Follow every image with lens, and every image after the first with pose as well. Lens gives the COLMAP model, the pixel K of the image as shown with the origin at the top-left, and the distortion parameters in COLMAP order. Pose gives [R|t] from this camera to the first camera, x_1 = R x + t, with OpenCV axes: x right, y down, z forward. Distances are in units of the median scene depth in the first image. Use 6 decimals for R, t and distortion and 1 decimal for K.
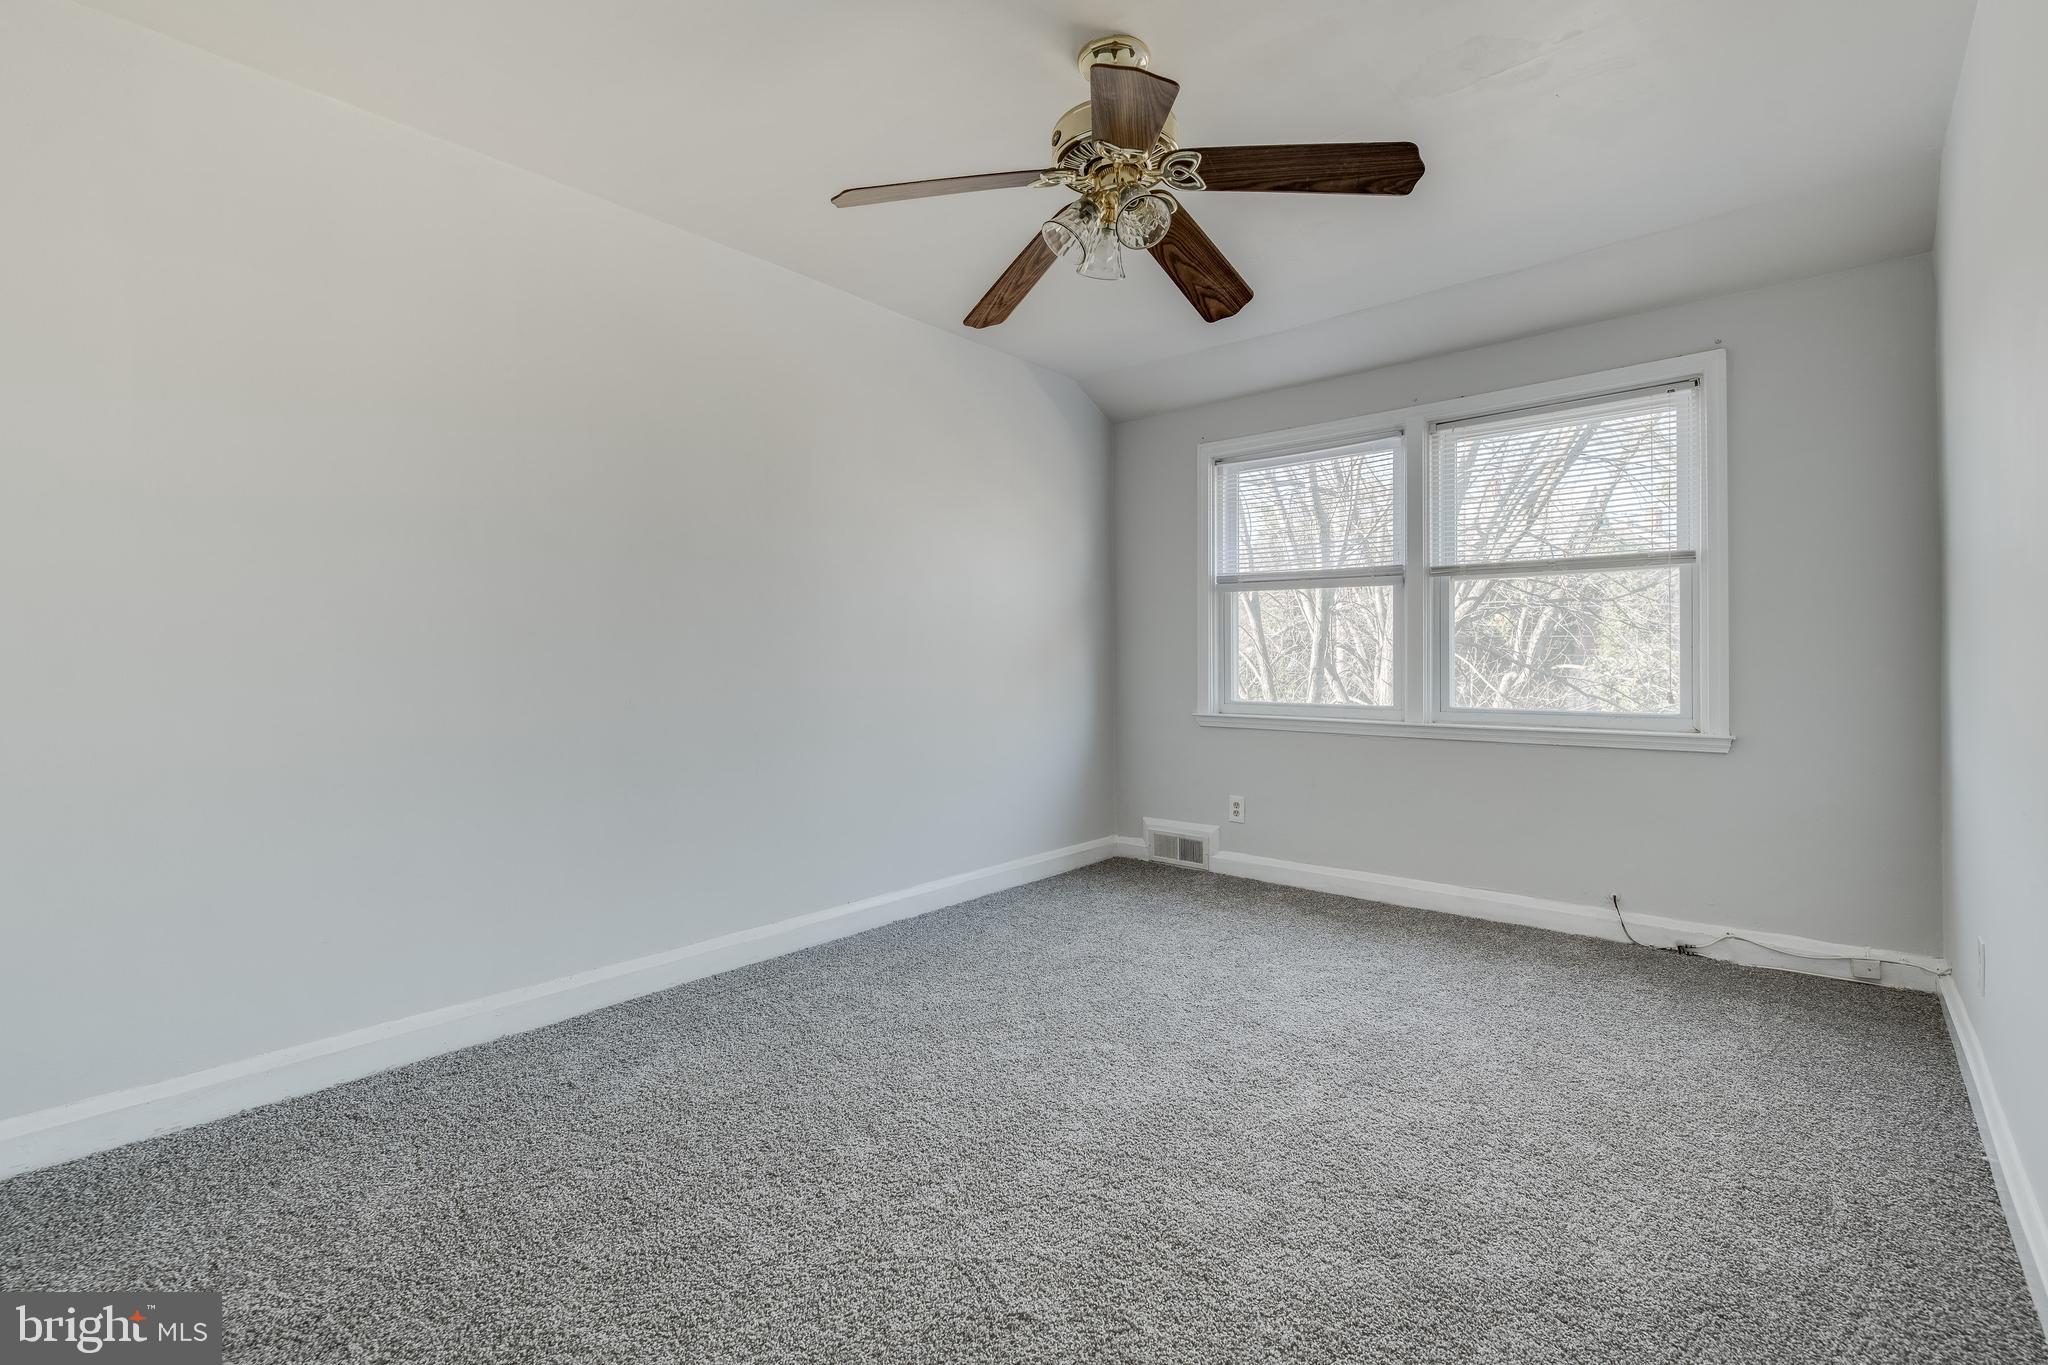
lens RADIAL K [[941.4, 0, 1023.7], [0, 941.4, 651.8], [0, 0, 1]] dist [0.015522, -0.000274]
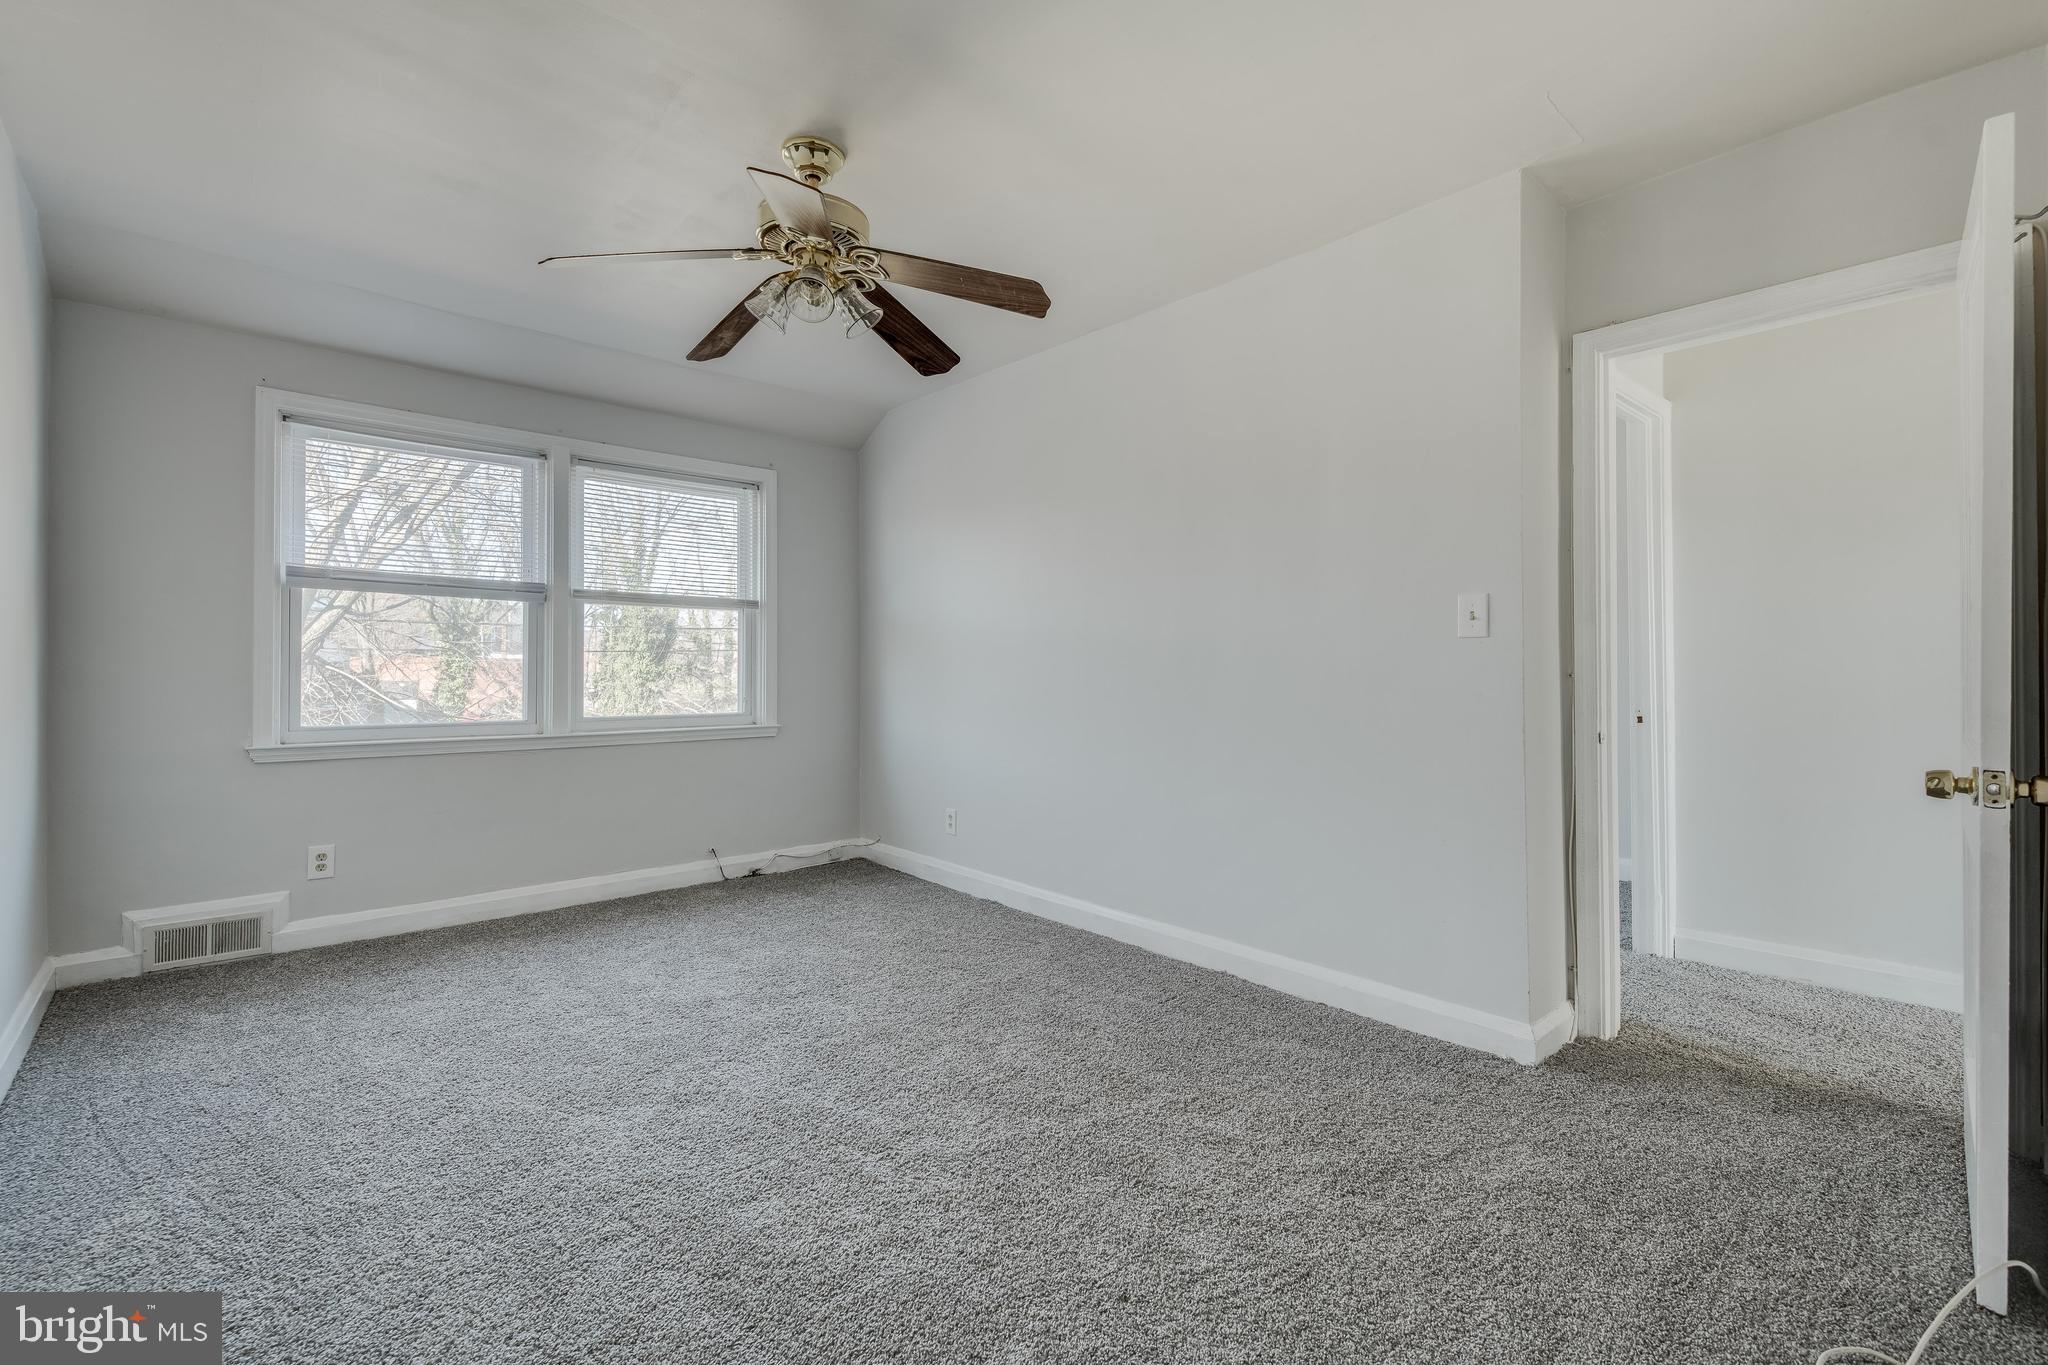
lens RADIAL K [[881.0, 0, 1036.4], [0, 881.0, 675.6], [0, 0, 1]] dist [0.013468, -0.000613]
pose [[0.108001, 0.006188, 0.994132, -0.508386], [-0.001450, 0.999981, -0.006067, 0.014392], [-0.994150, -0.000786, 0.108007, 0.352842]]
